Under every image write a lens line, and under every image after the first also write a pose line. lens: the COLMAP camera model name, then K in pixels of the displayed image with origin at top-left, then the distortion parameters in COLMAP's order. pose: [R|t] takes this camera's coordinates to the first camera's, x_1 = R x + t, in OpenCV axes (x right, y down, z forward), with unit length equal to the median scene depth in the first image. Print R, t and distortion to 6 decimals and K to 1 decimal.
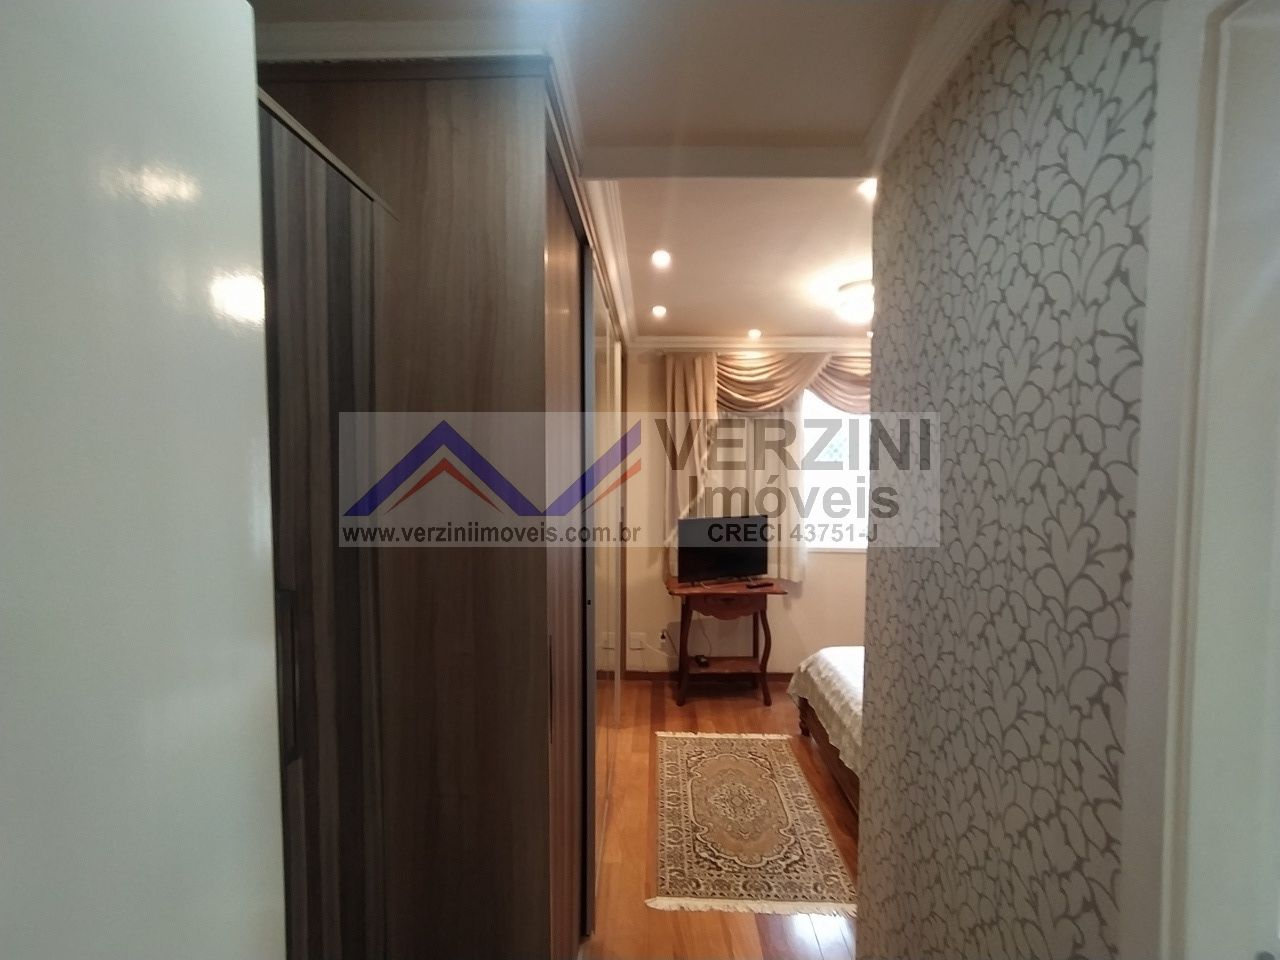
lens RADIAL K [[588.7, 0, 651.9], [0, 588.7, 478.9], [0, 0, 1]] dist [-0.024217, 0.014937]
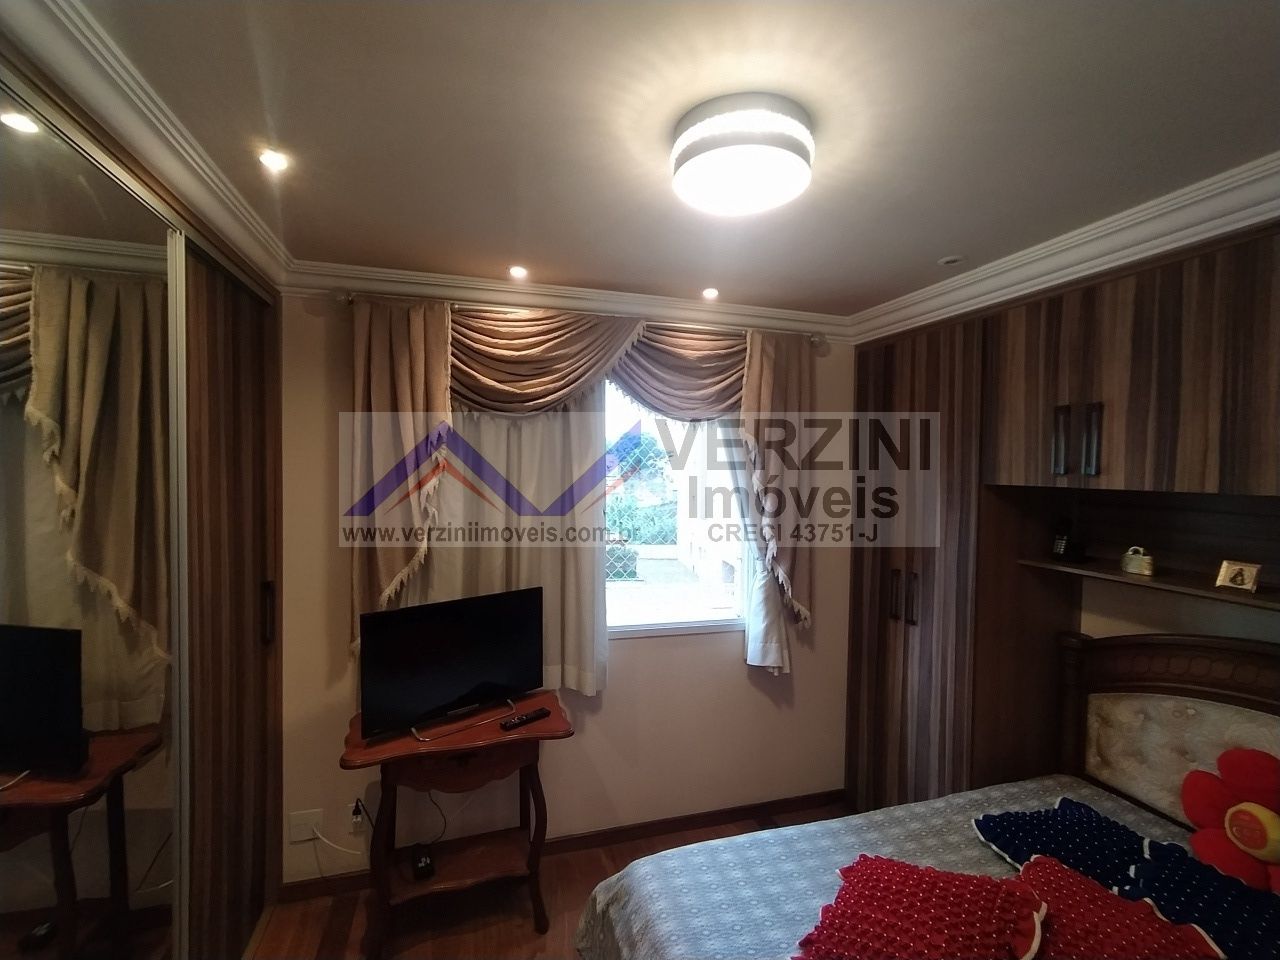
lens RADIAL K [[588.7, 0, 638.1], [0, 588.7, 480.5], [0, 0, 1]] dist [-0.024217, 0.014937]
pose [[0.954577, 0.001399, 0.297960, 0.113962], [0.002828, 0.999901, -0.013754, -0.036895], [-0.297950, 0.013972, 0.954479, 0.414755]]
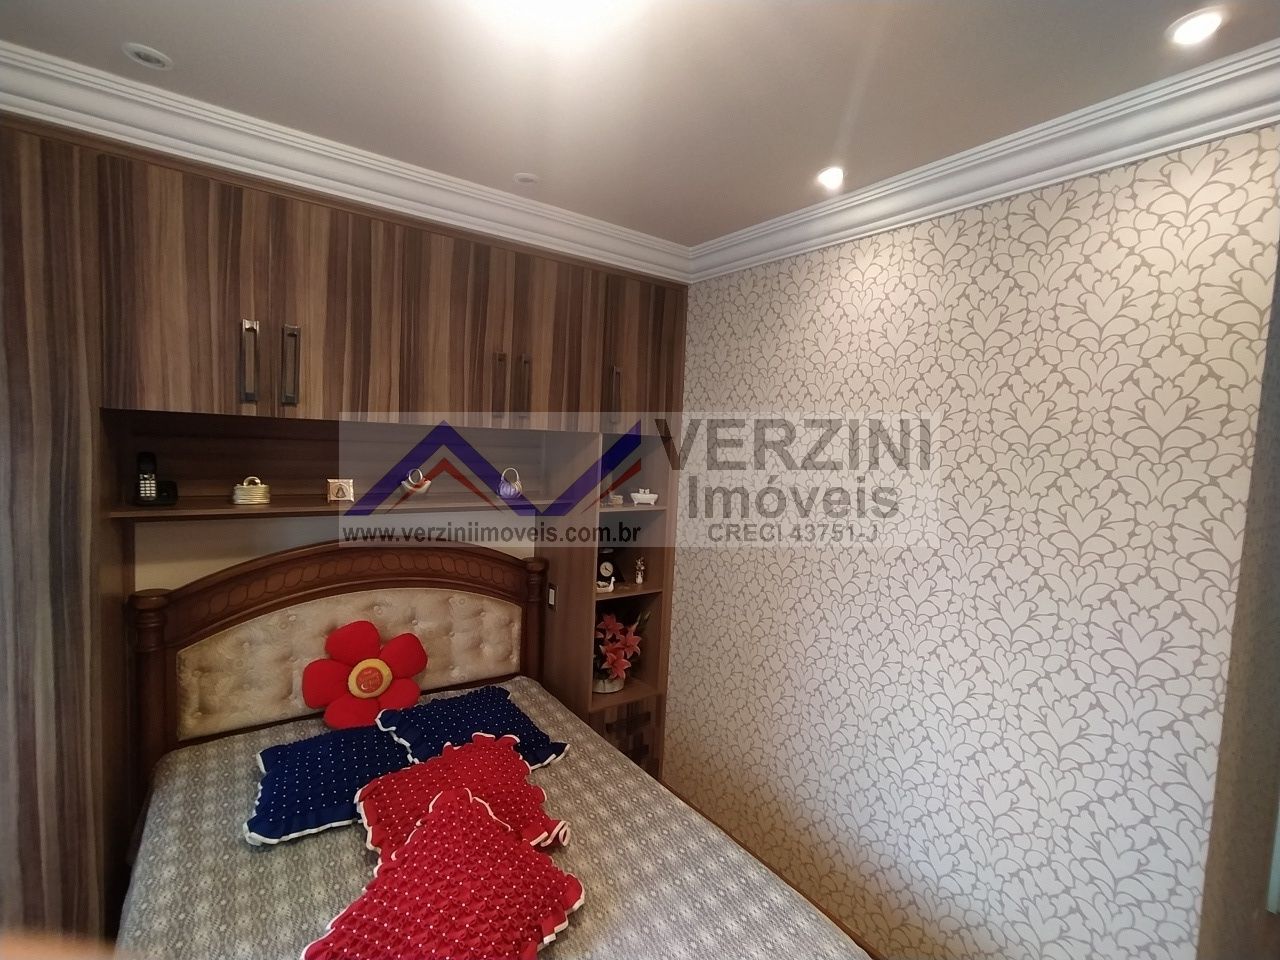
lens RADIAL K [[588.7, 0, 626.7], [0, 588.7, 475.1], [0, 0, 1]] dist [-0.024217, 0.014937]
pose [[-0.593953, -0.078912, 0.800620, 0.087729], [-0.017509, 0.996210, 0.085201, -0.034778], [-0.804309, 0.036588, -0.593084, 0.807374]]
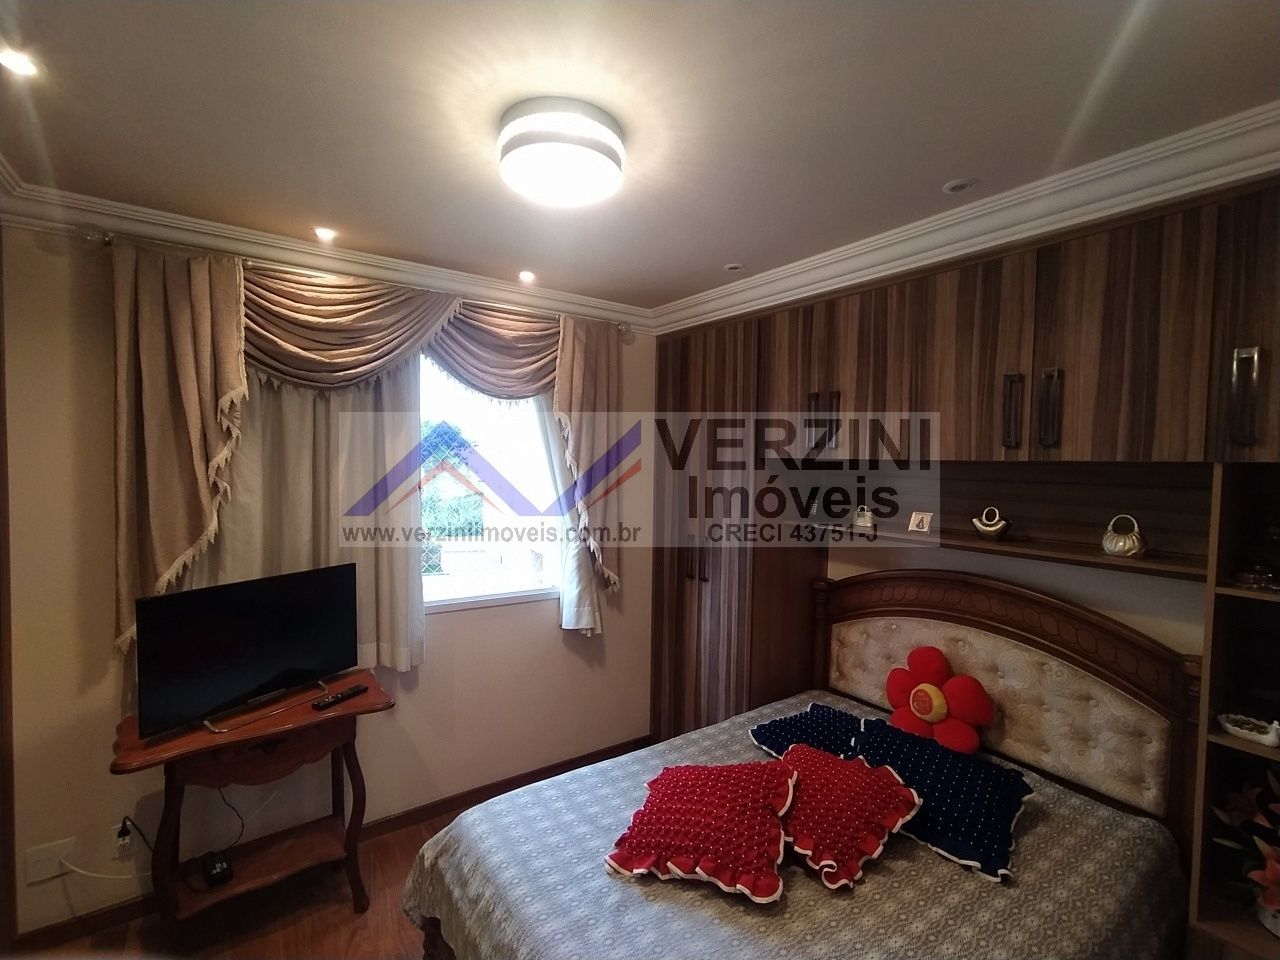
lens RADIAL K [[588.7, 0, 640.3], [0, 588.7, 477.8], [0, 0, 1]] dist [-0.024217, 0.014937]
pose [[0.808030, -0.012199, 0.589015, 0.087752], [0.010373, 0.999925, 0.006480, -0.022571], [-0.589050, 0.000874, 0.808096, 0.383124]]
